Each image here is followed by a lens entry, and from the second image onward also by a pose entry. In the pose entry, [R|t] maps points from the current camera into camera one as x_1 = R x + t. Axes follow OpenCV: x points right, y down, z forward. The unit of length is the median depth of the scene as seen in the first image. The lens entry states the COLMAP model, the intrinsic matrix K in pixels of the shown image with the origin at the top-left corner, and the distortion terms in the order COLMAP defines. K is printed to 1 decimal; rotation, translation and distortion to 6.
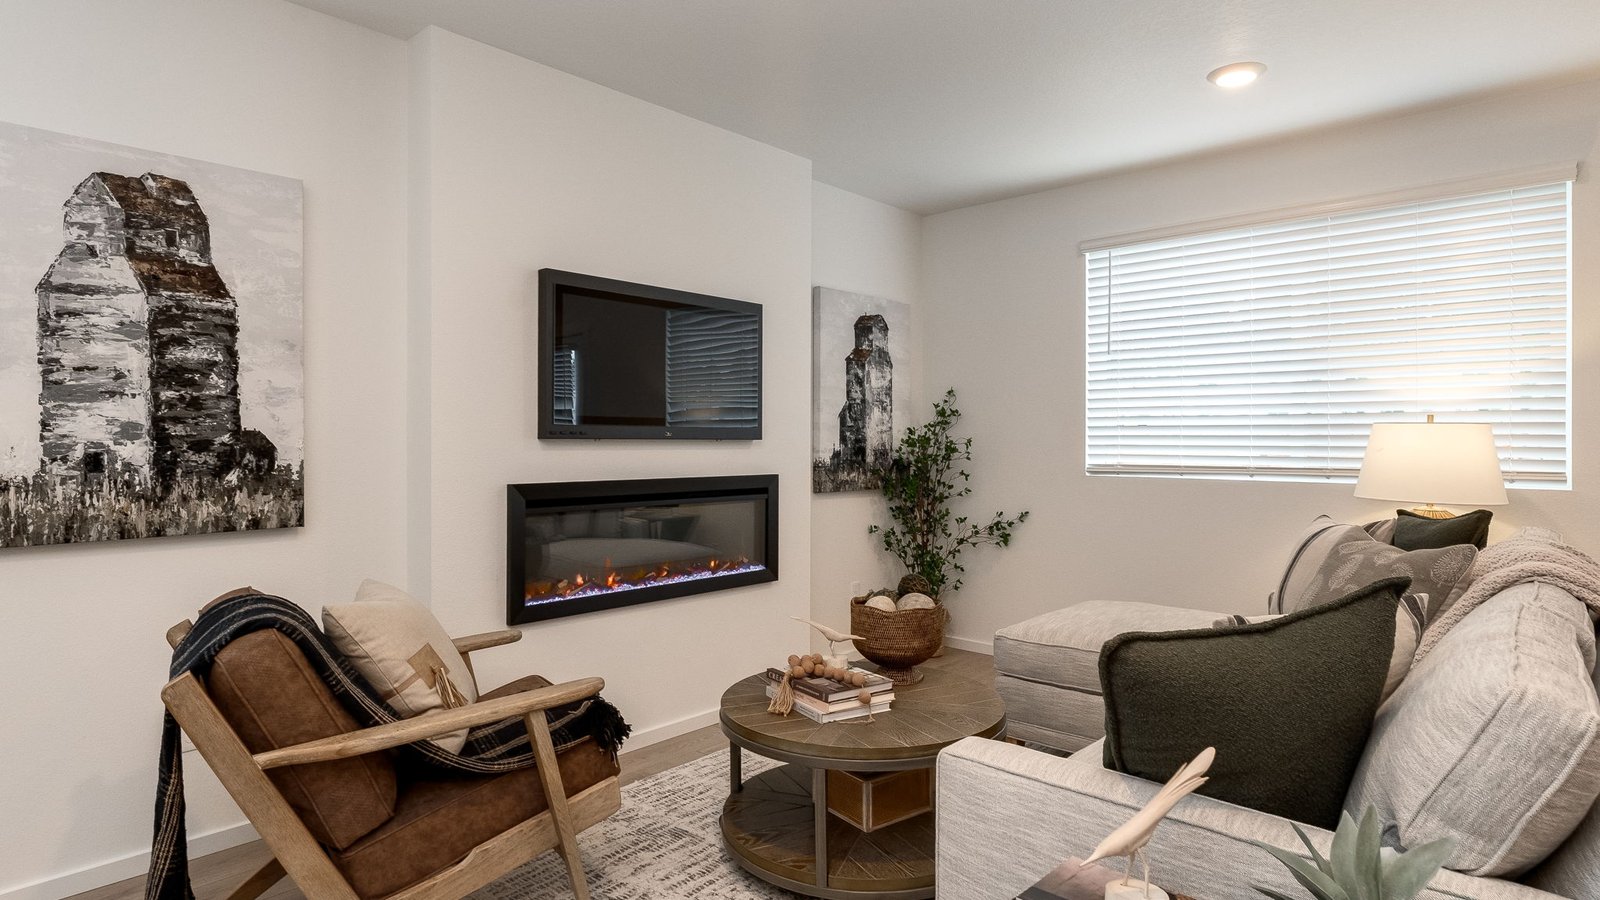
lens RADIAL K [[875.9, 0, 781.3], [0, 875.9, 430.9], [0, 0, 1]] dist [0.001325, 0.000287]
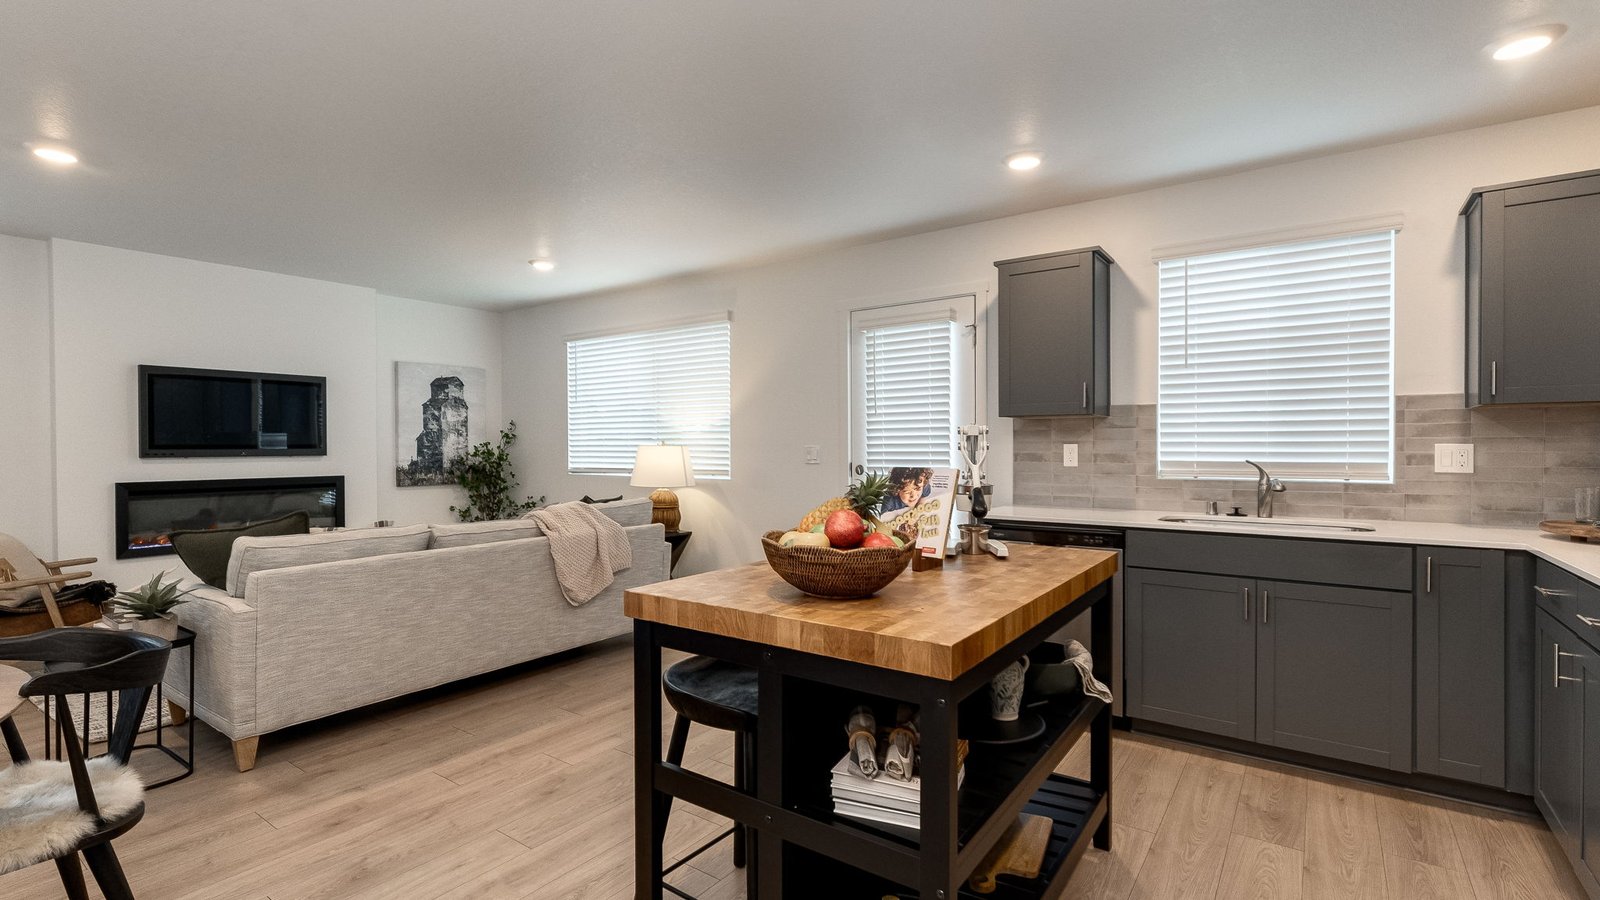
lens RADIAL K [[744.0, 0, 791.3], [0, 744.0, 444.4], [0, 0, 1]] dist [-0.000994, -0.000099]
pose [[0.992938, -0.006602, 0.118448, 0.666606], [0.005454, 0.999935, 0.010011, -0.020258], [-0.118506, -0.009294, 0.992910, -0.524862]]
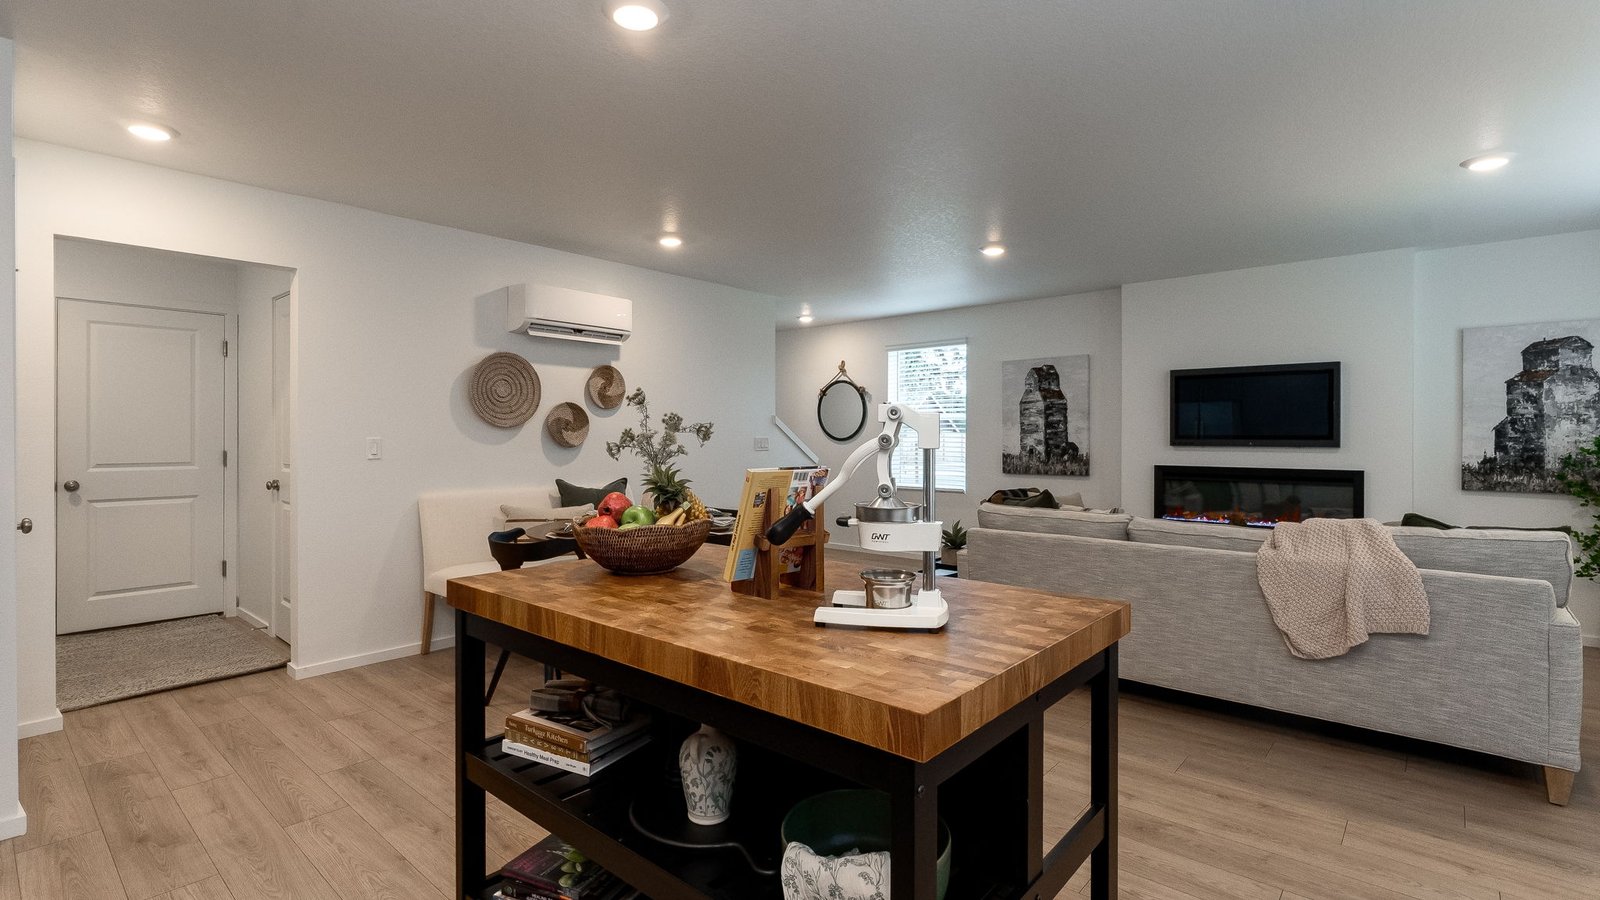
lens RADIAL K [[744.0, 0, 791.3], [0, 744.0, 444.4], [0, 0, 1]] dist [-0.000994, -0.000099]
pose [[0.014080, 0.007668, -0.999871, 1.217598], [0.007126, 0.999944, 0.007768, -0.012078], [0.999875, -0.007234, 0.014025, -0.001077]]
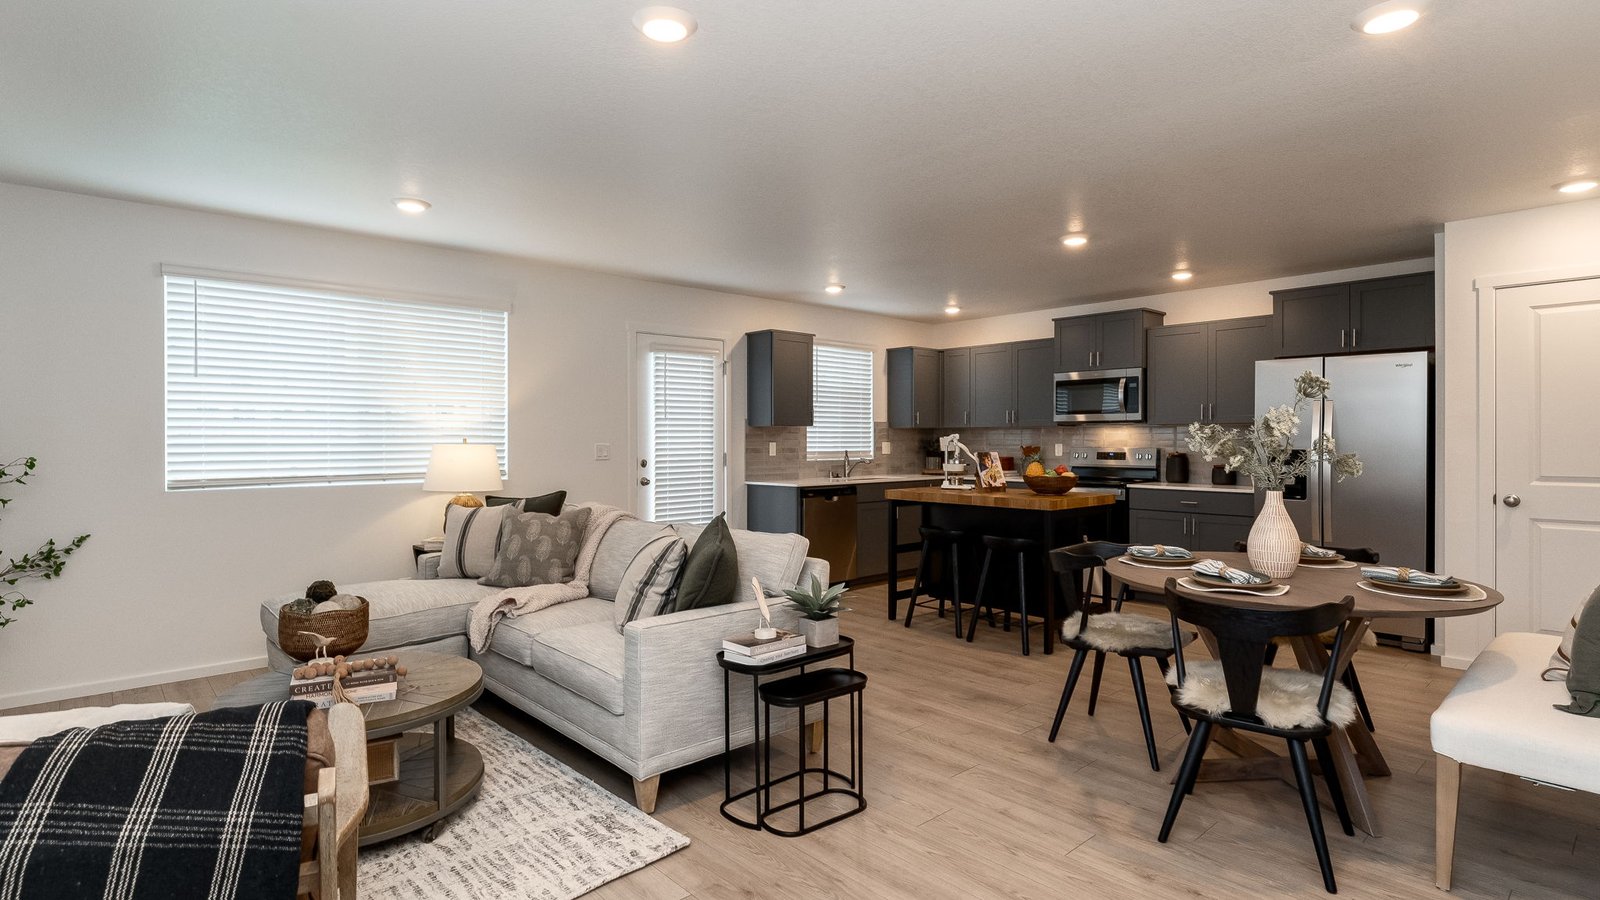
lens RADIAL K [[782.7, 0, 800.0], [0, 782.7, 450.0], [0, 0, 1]] dist [-0.001856, -0.000419]
pose [[0.084138, -0.013238, 0.996366, -0.557281], [-0.004862, 0.999894, 0.013695, -0.015979], [-0.996442, -0.005997, 0.084065, 0.197226]]
